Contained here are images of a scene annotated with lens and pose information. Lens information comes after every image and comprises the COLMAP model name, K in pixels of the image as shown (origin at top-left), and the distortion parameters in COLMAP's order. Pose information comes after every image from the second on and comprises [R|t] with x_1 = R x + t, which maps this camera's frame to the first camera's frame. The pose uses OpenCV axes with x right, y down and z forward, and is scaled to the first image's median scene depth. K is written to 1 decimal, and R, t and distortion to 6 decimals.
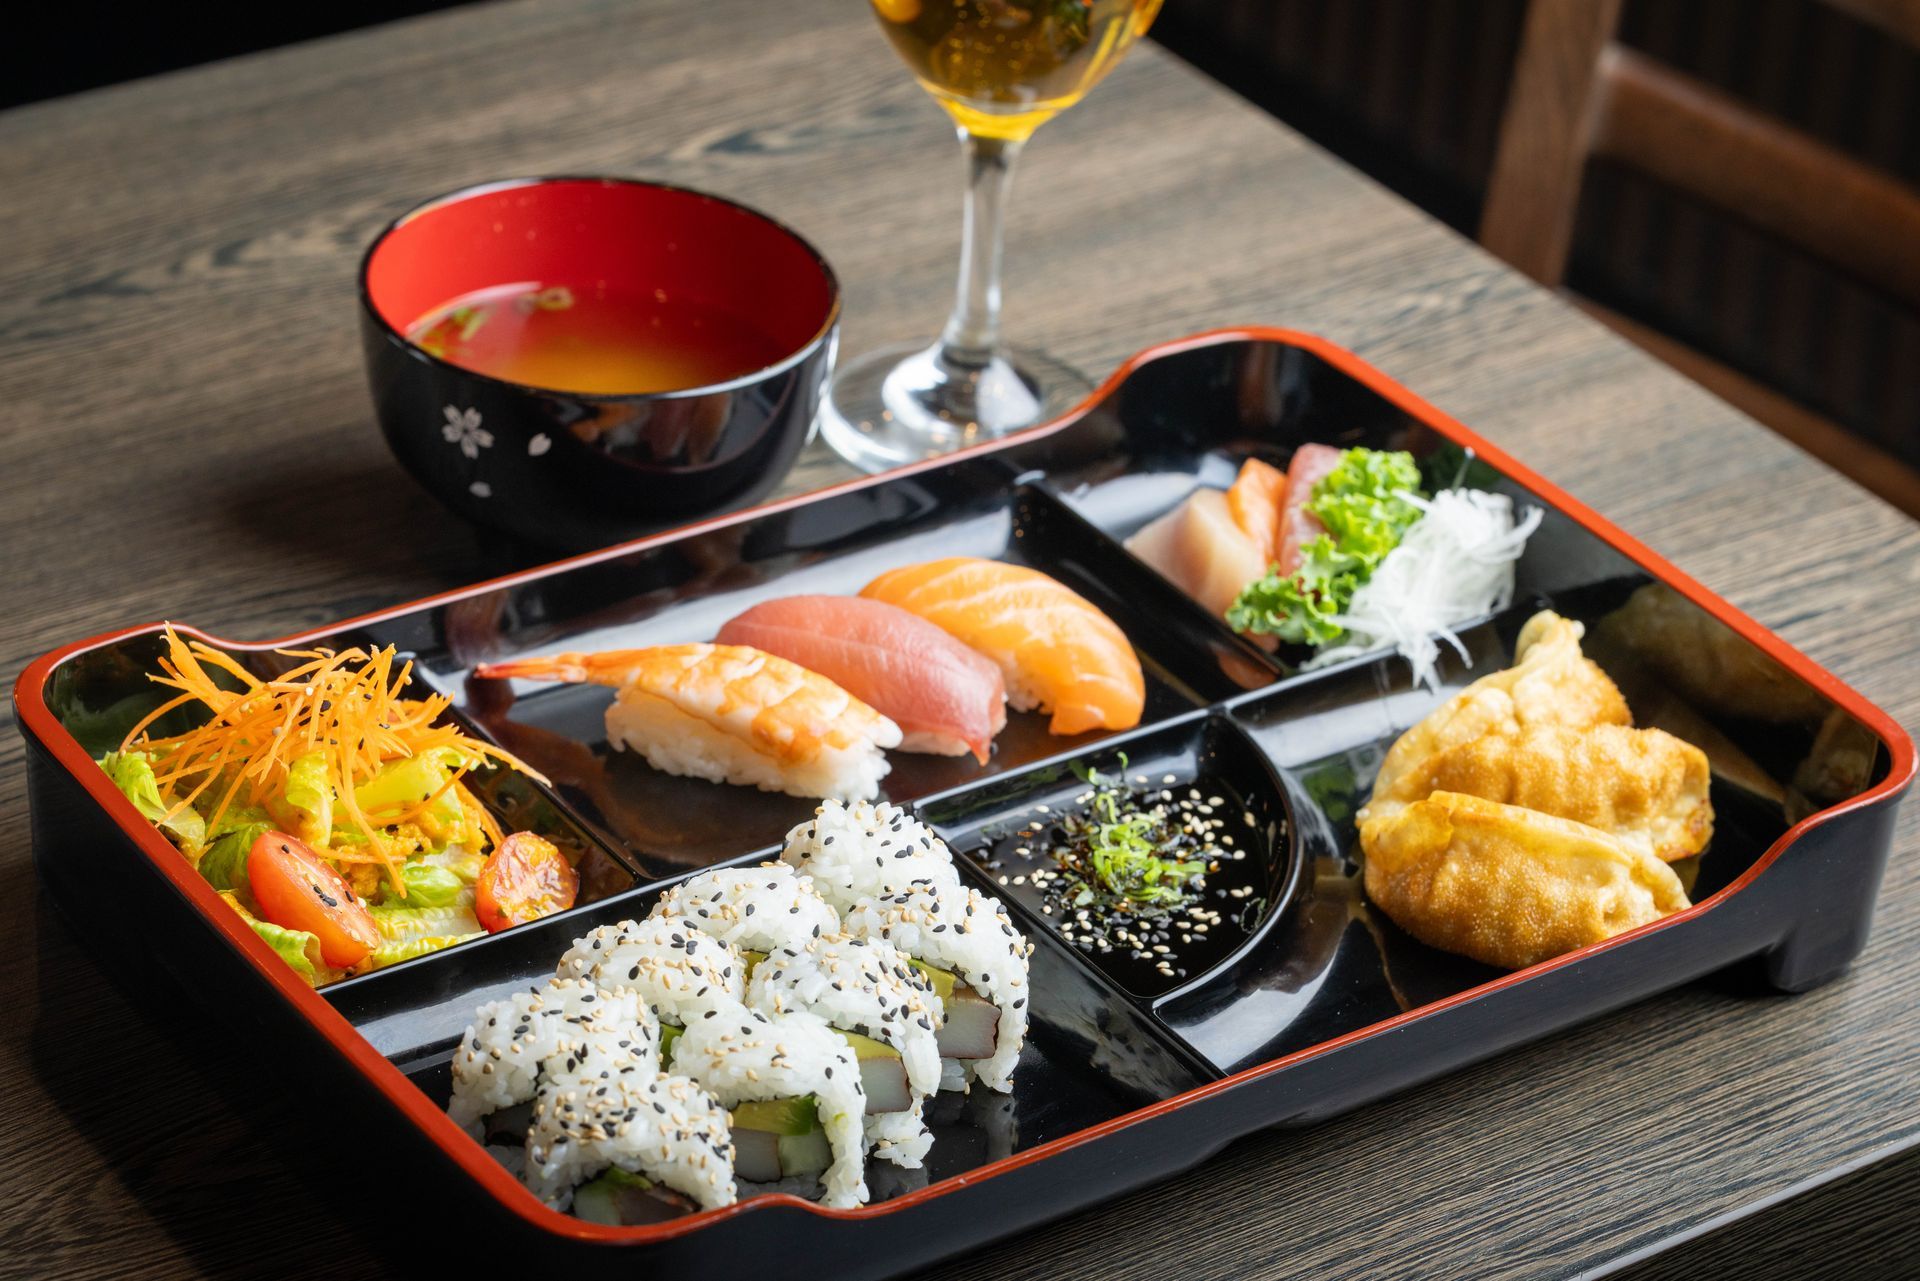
lens RADIAL K [[6166.7, 0, 960.0], [0, 6166.7, 640.5], [0, 0, 1]] dist [0.173838, -3.264159]
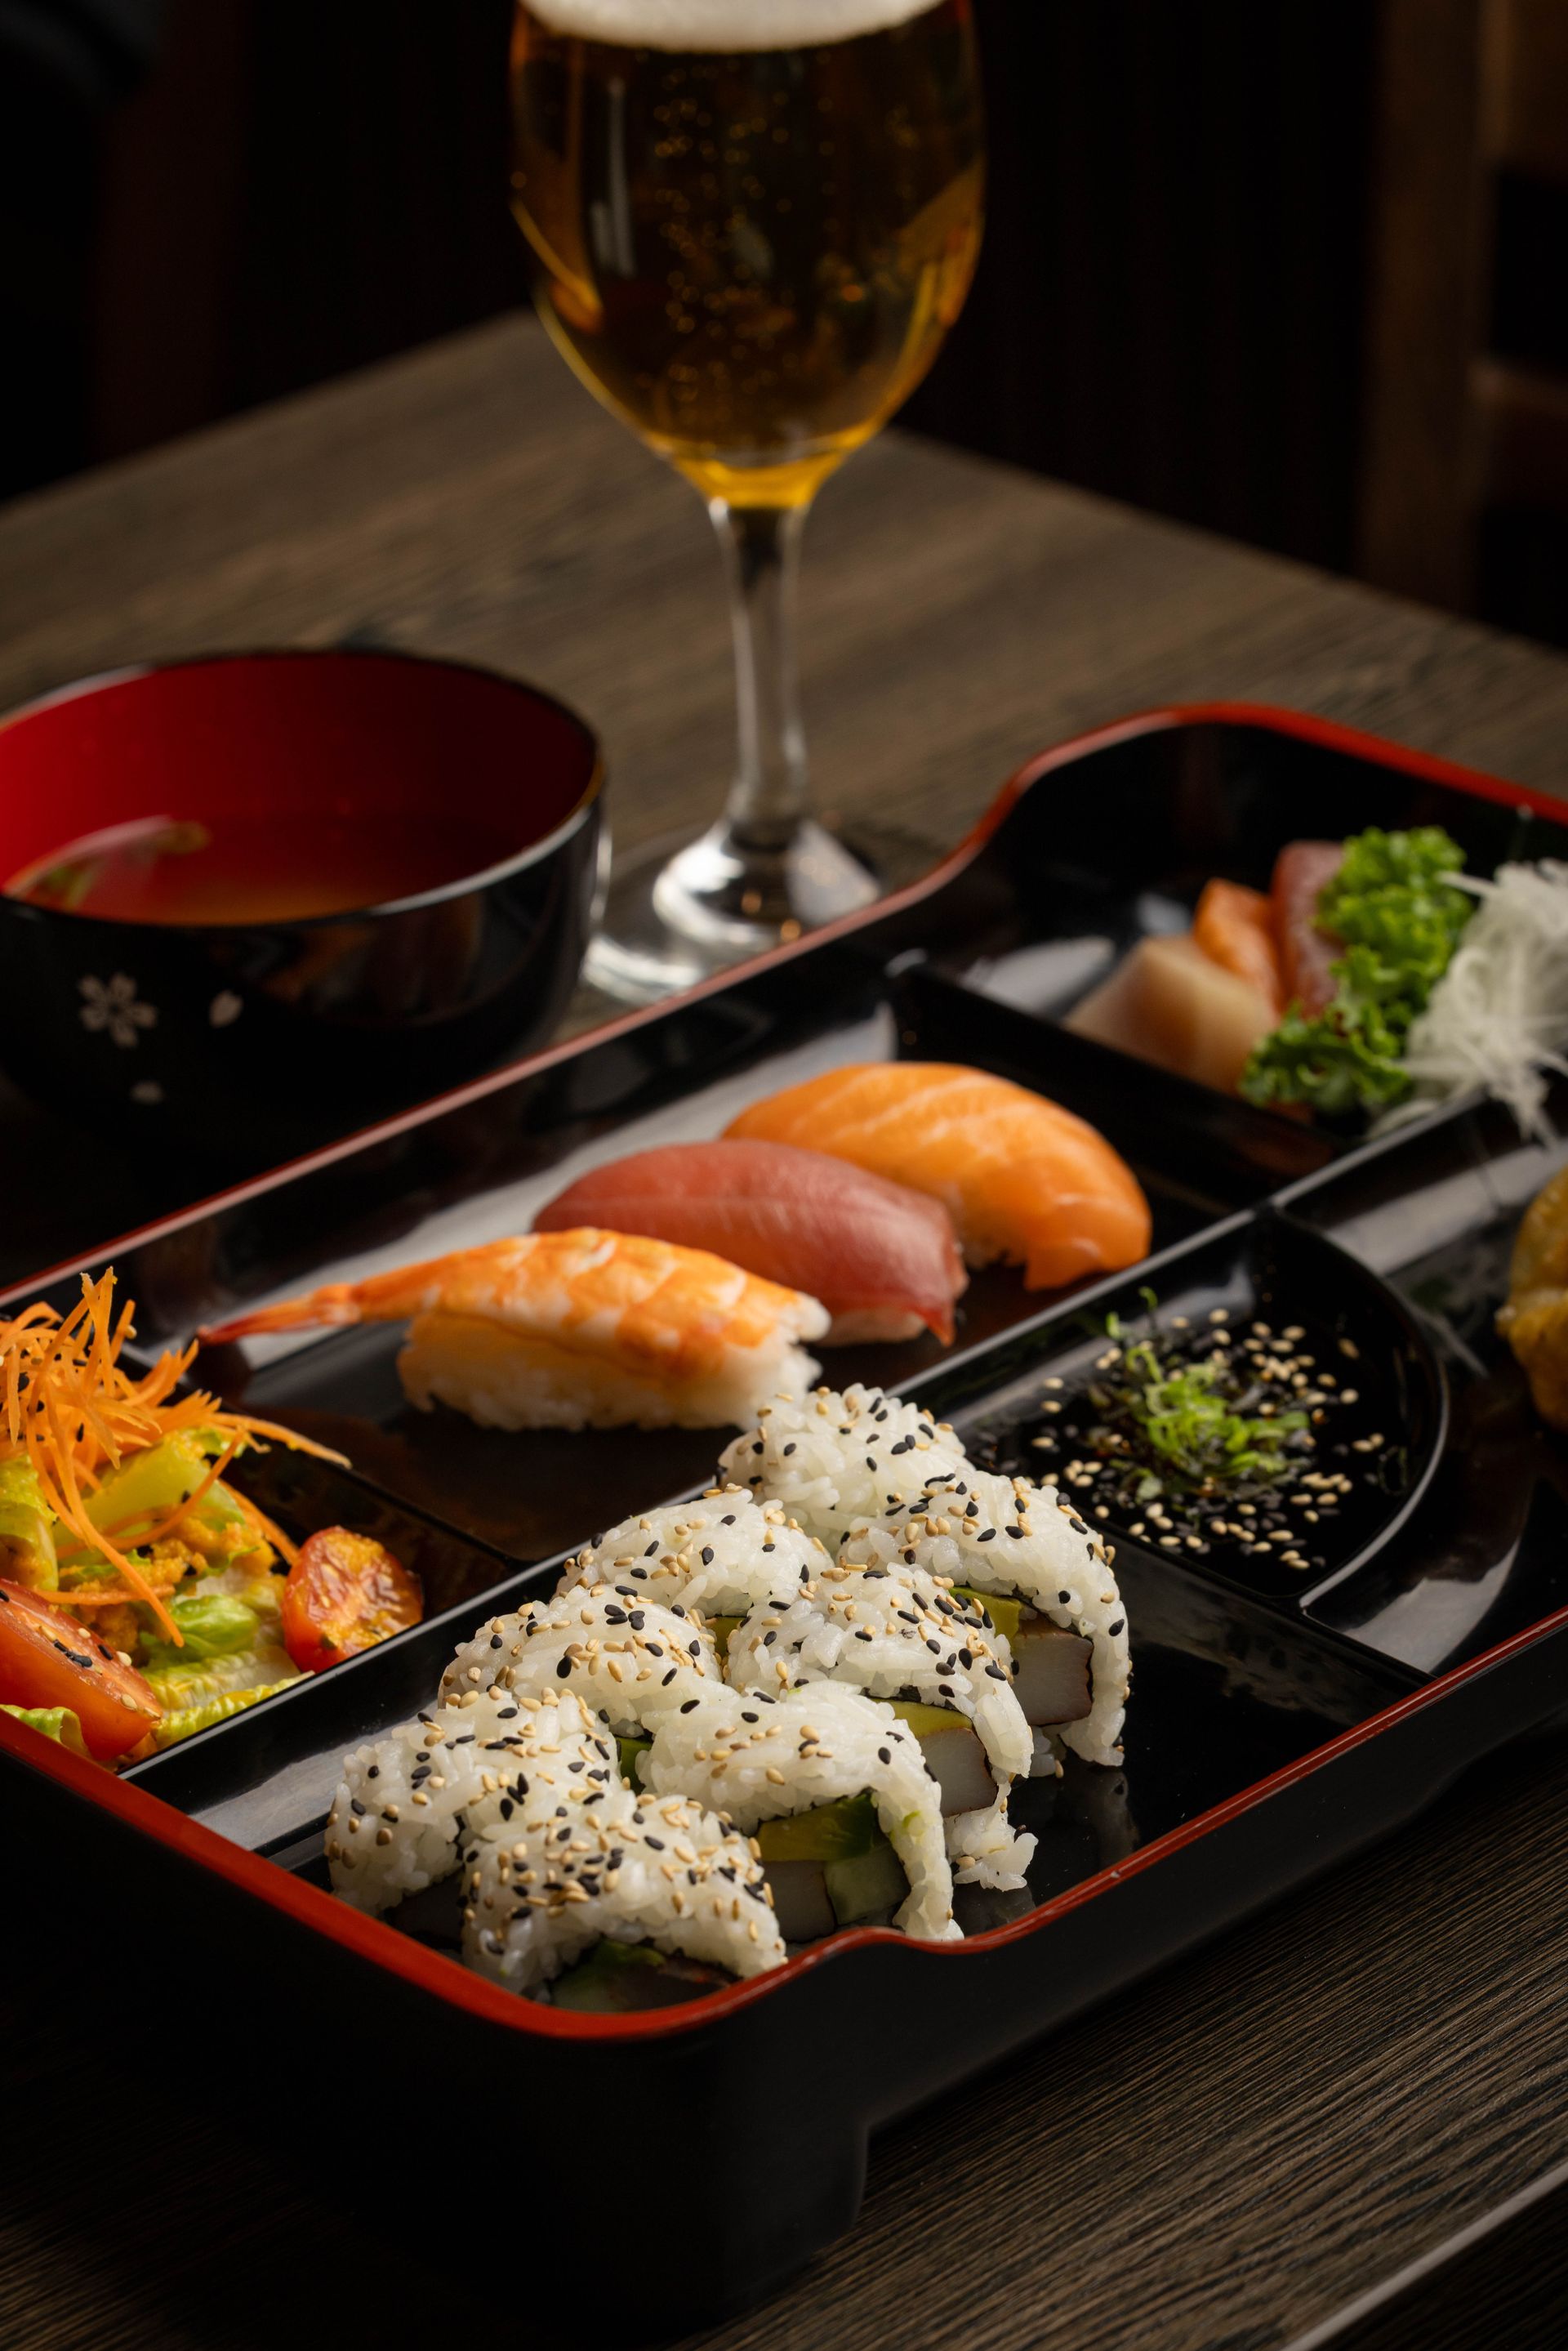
lens RADIAL K [[7549.9, 0, 784.0], [0, 7549.9, 1175.5], [0, 0, 1]] dist [0.173838, -3.264159]
pose [[0.983241, -0.168685, 0.069152, -0.072919], [0.172956, 0.983022, -0.061269, 0.052677], [-0.057642, 0.072202, 0.995723, 0.165548]]
